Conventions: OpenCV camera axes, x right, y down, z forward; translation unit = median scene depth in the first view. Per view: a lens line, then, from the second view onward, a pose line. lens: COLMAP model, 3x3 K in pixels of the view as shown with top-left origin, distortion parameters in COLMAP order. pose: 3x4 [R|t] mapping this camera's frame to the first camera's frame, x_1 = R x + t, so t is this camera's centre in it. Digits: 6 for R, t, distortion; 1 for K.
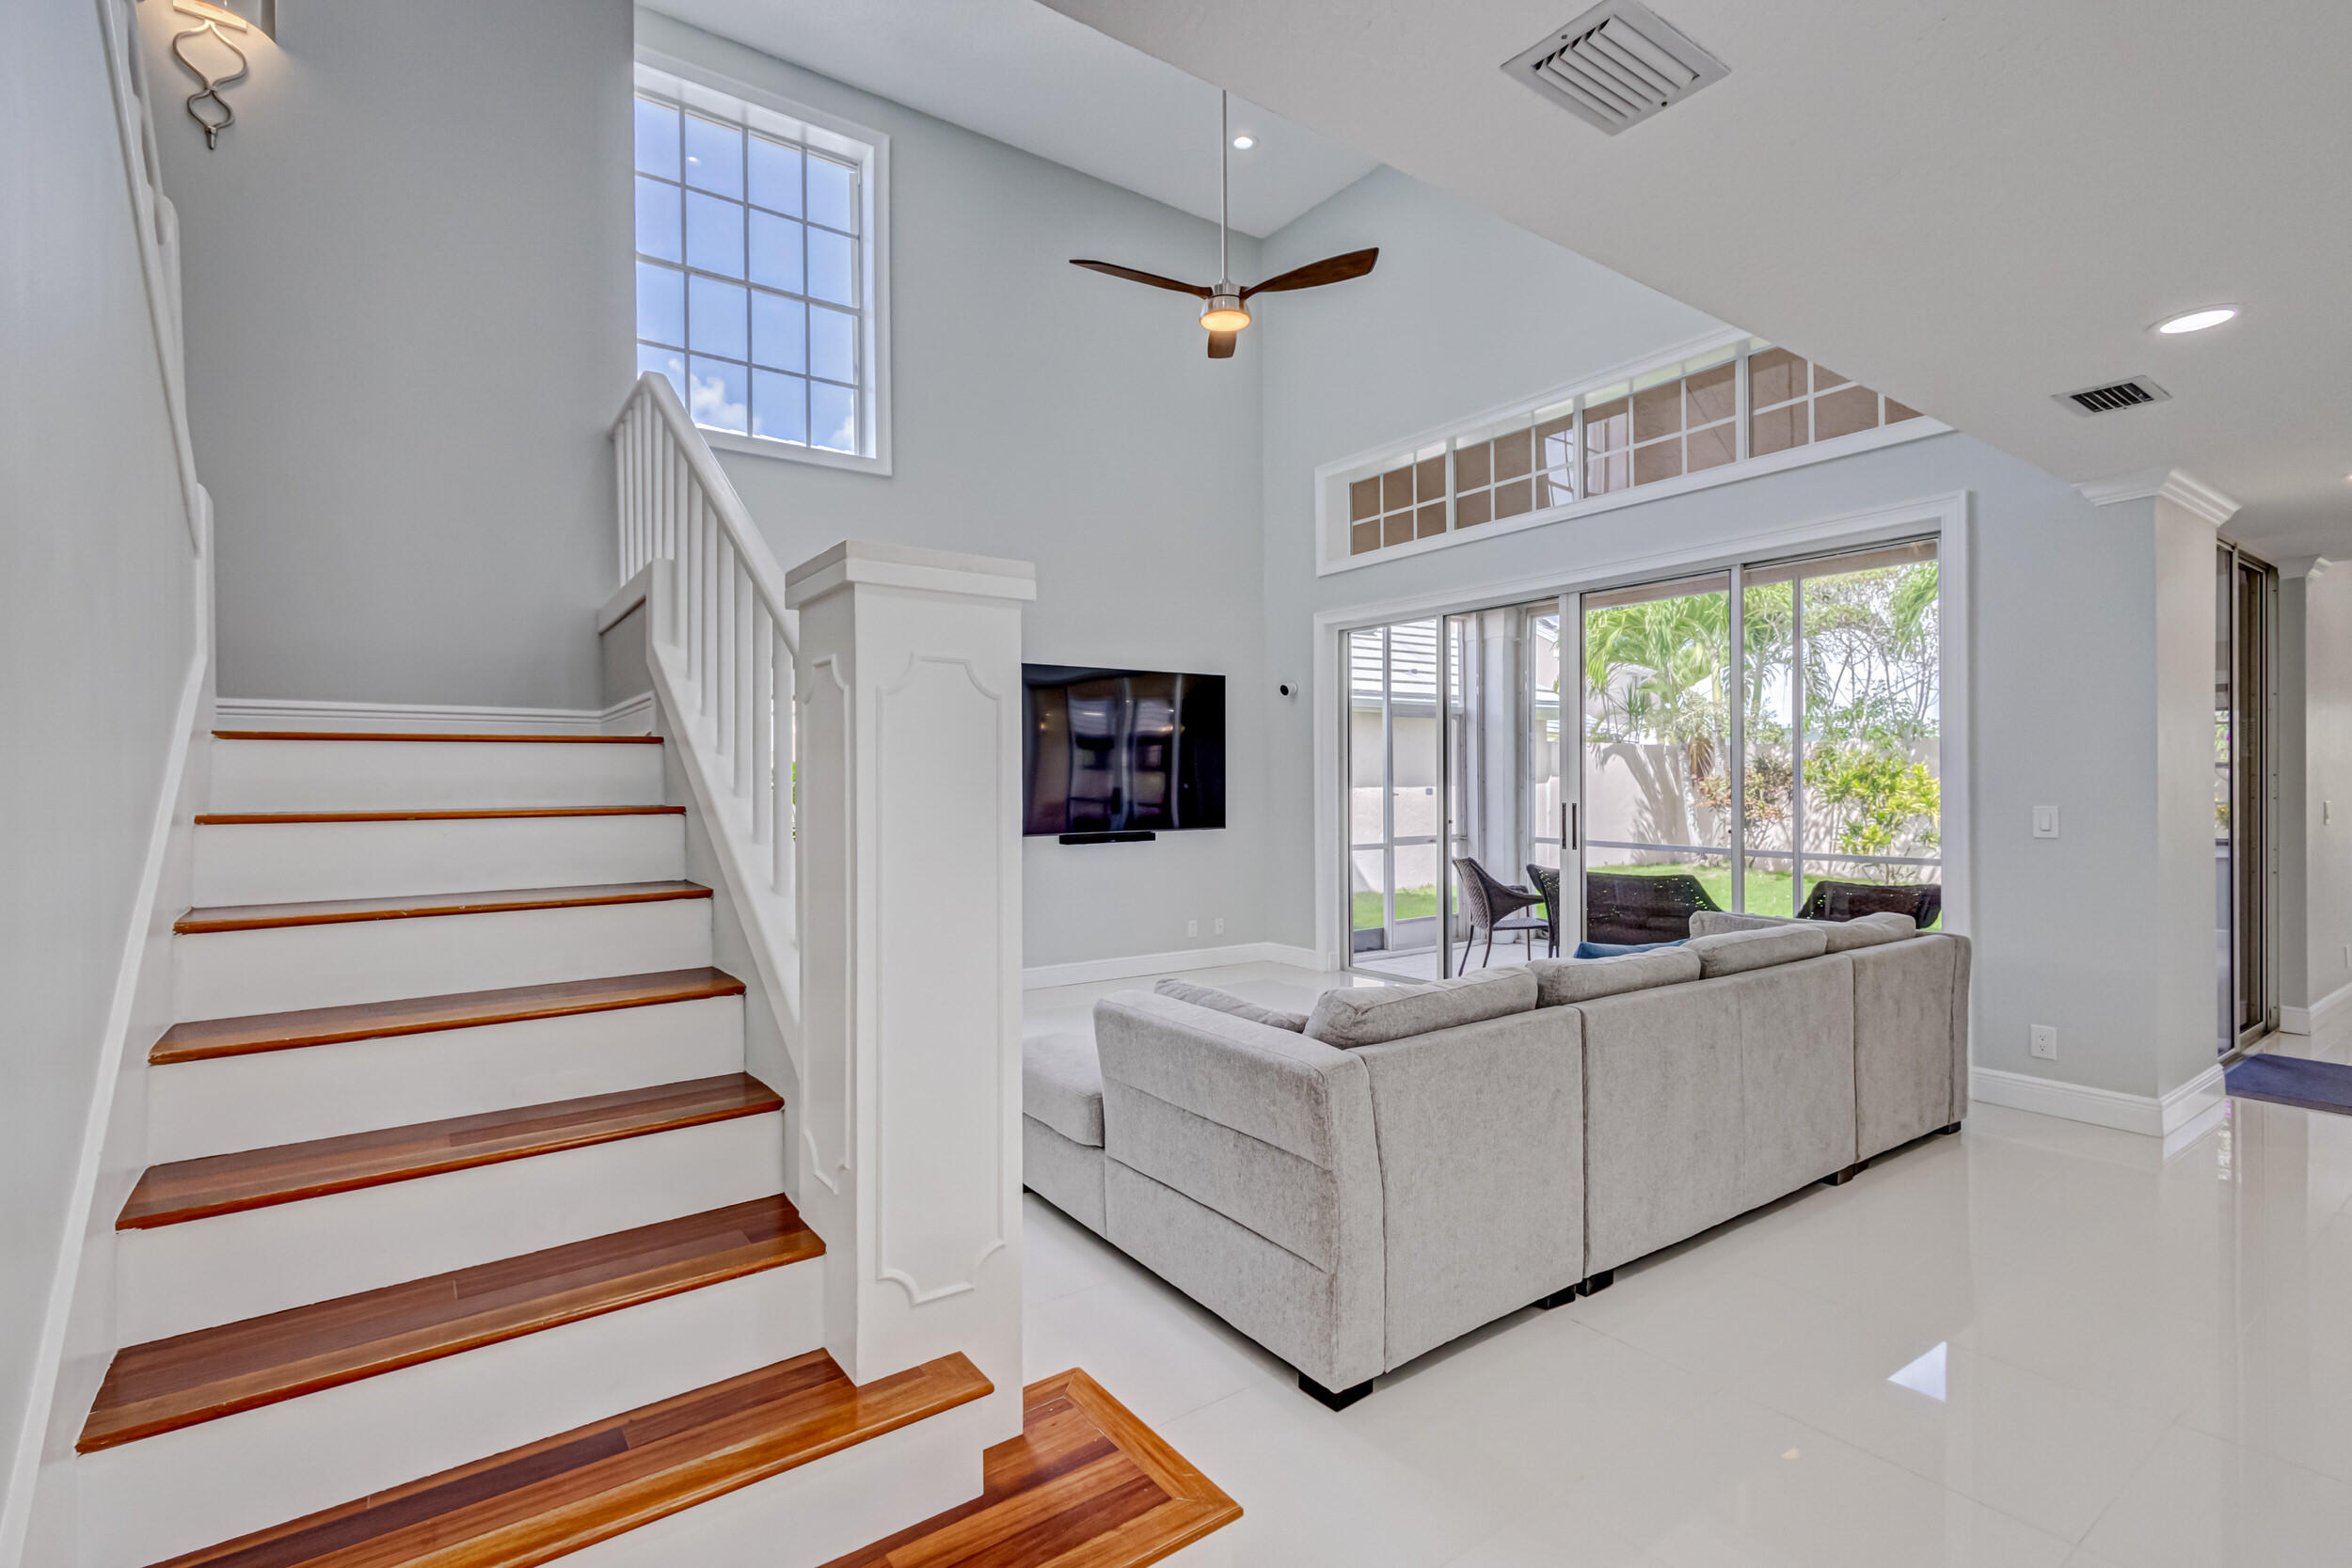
lens RADIAL K [[1095.1, 0, 1178.5], [0, 1095.1, 781.8], [0, 0, 1]] dist [0.015278, -0.003493]
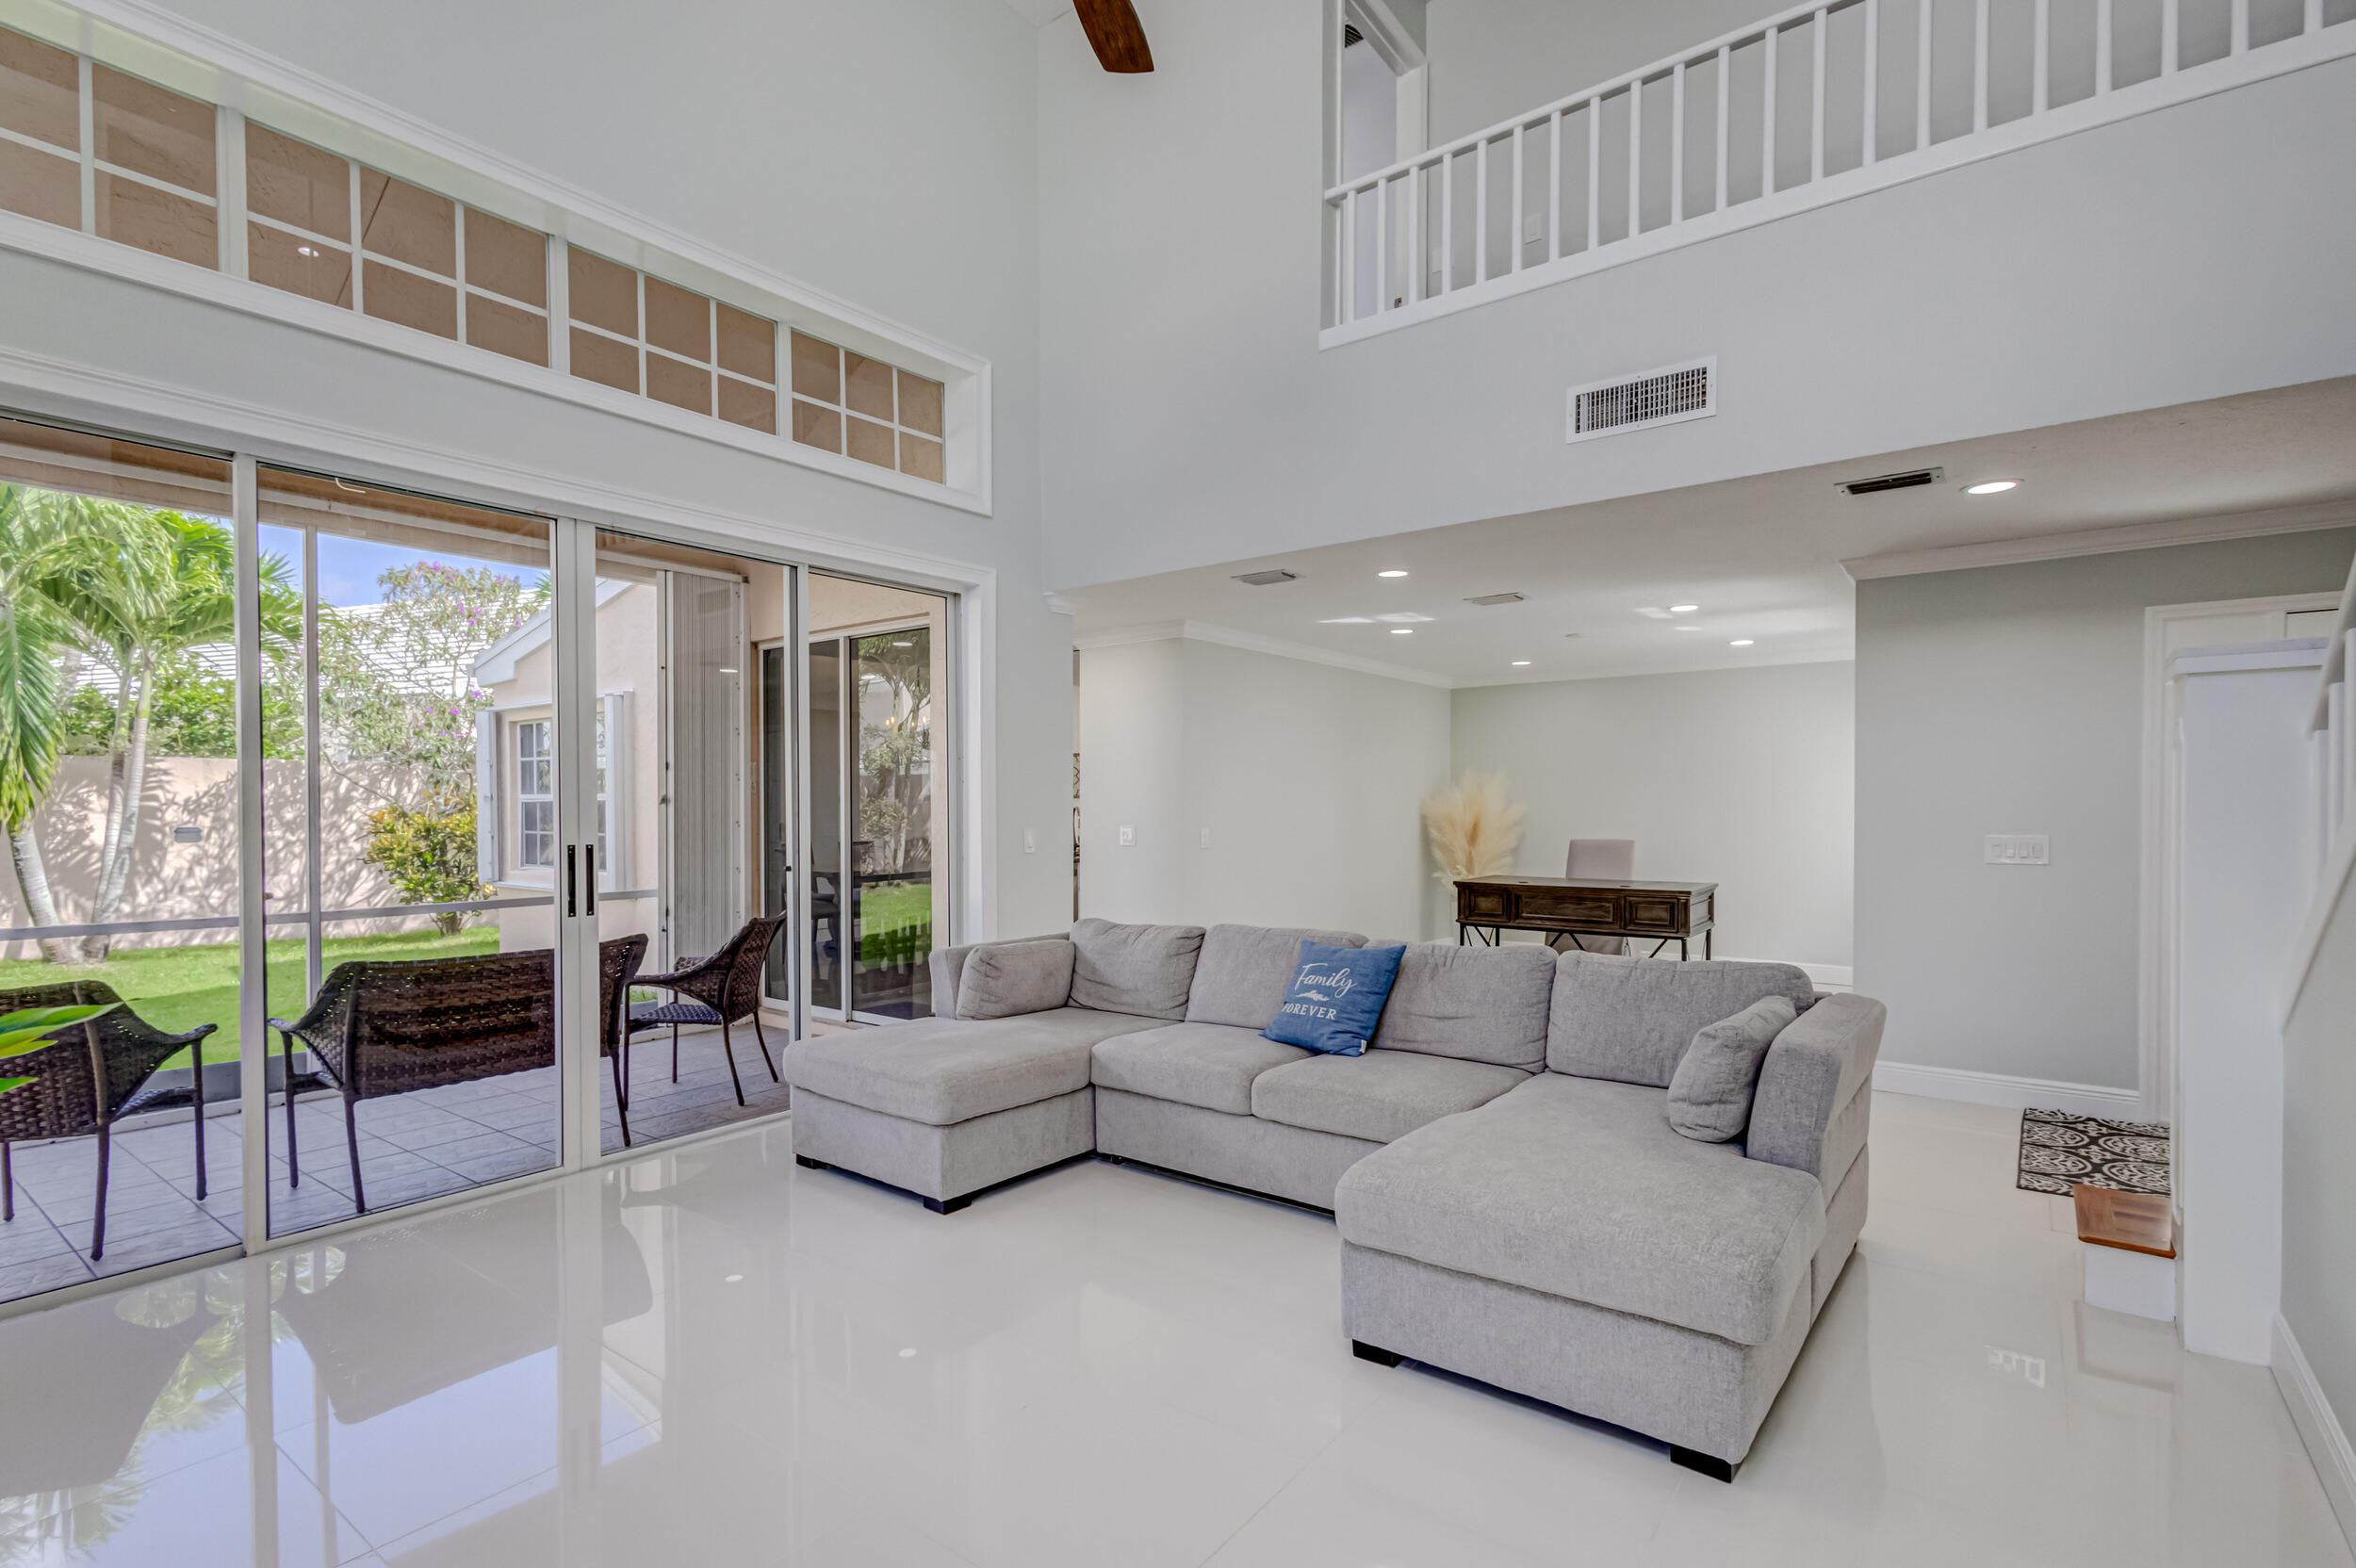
lens RADIAL K [[1097.0, 0, 1175.1], [0, 1097.0, 824.4], [0, 0, 1]] dist [0.015278, -0.003493]
pose [[-0.282606, -0.010649, 0.959177, -0.470324], [0.006809, 0.999891, 0.013108, 0.002304], [-0.959212, 0.010235, -0.282503, 1.022592]]
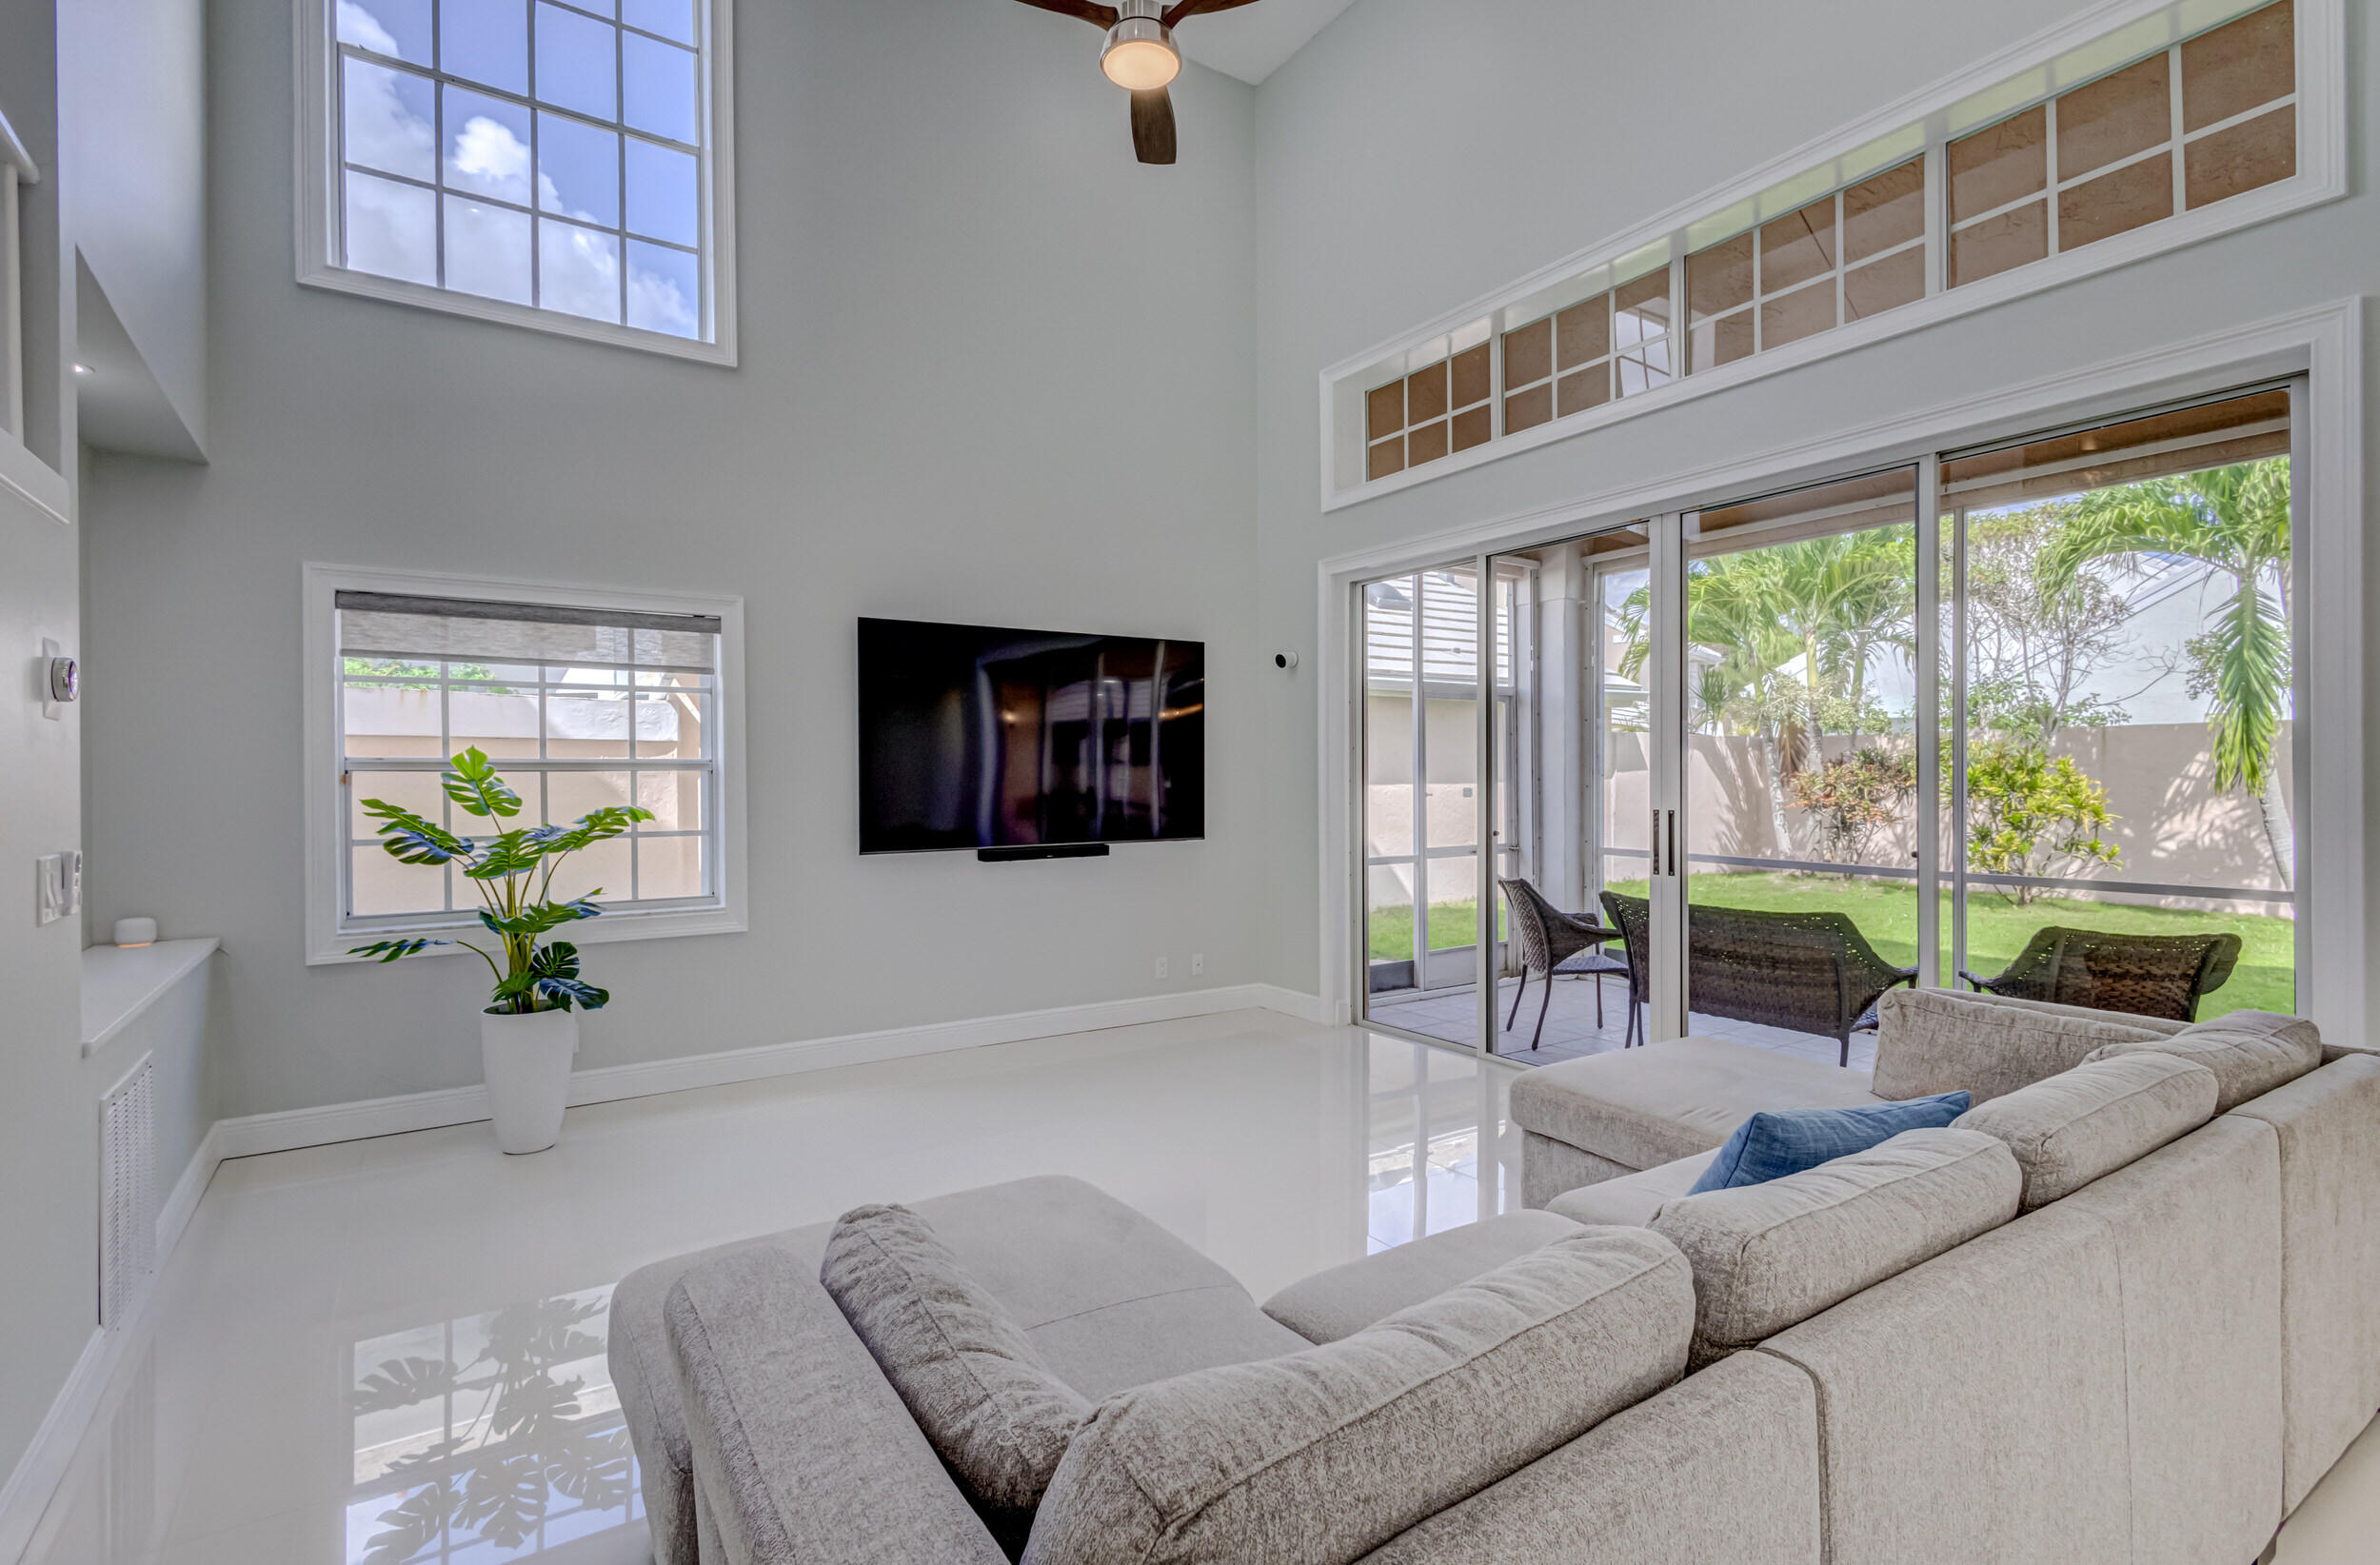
lens RADIAL K [[1103.5, 0, 1183.8], [0, 1103.5, 783.5], [0, 0, 1]] dist [0.011949, -0.001114]
pose [[0.999337, 0.000833, -0.036387, 0.078651], [-0.000632, 0.999984, 0.005534, -0.001757], [0.036392, -0.005507, 0.999322, 0.299781]]
